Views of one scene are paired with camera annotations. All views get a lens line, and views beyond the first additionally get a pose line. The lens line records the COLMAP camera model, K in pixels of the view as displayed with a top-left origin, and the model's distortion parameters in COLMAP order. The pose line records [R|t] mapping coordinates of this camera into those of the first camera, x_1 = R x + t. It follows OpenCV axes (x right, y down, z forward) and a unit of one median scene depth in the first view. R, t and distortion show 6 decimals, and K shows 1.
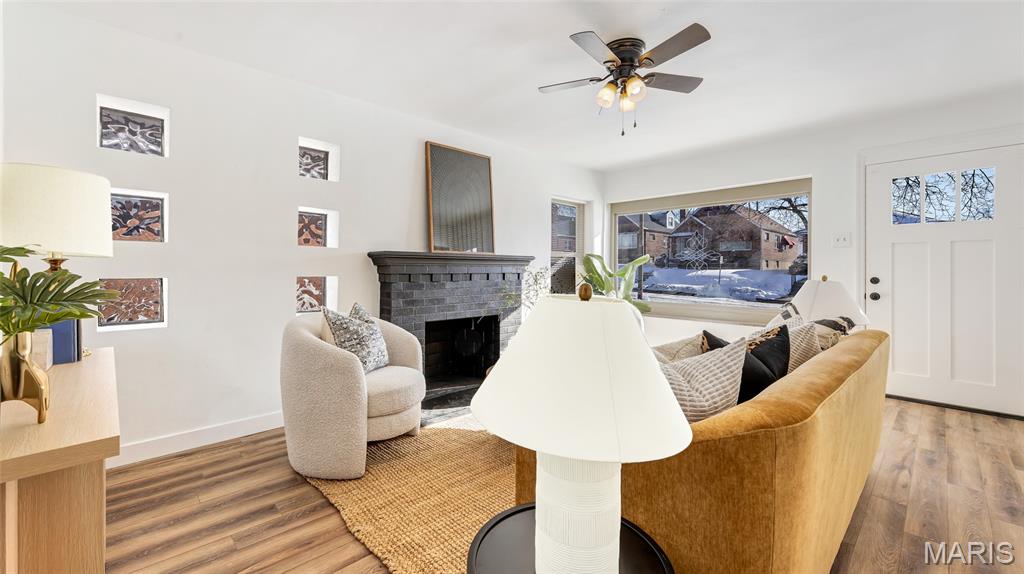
lens RADIAL K [[416.1, 0, 513.7], [0, 416.1, 264.1], [0, 0, 1]] dist [0.001519, -0.000354]
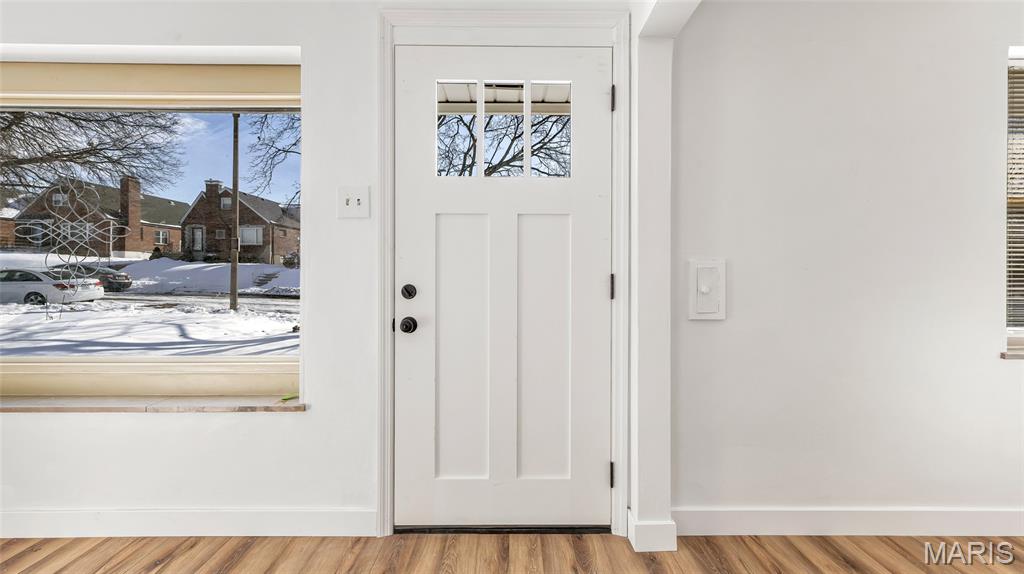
lens RADIAL K [[416.1, 0, 513.7], [0, 416.1, 264.1], [0, 0, 1]] dist [0.001519, -0.000354]
pose [[0.696295, 0.007684, 0.717715, 0.603159], [-0.006827, 0.999968, -0.004083, 0.009332], [-0.717724, -0.002057, 0.696325, 0.577883]]
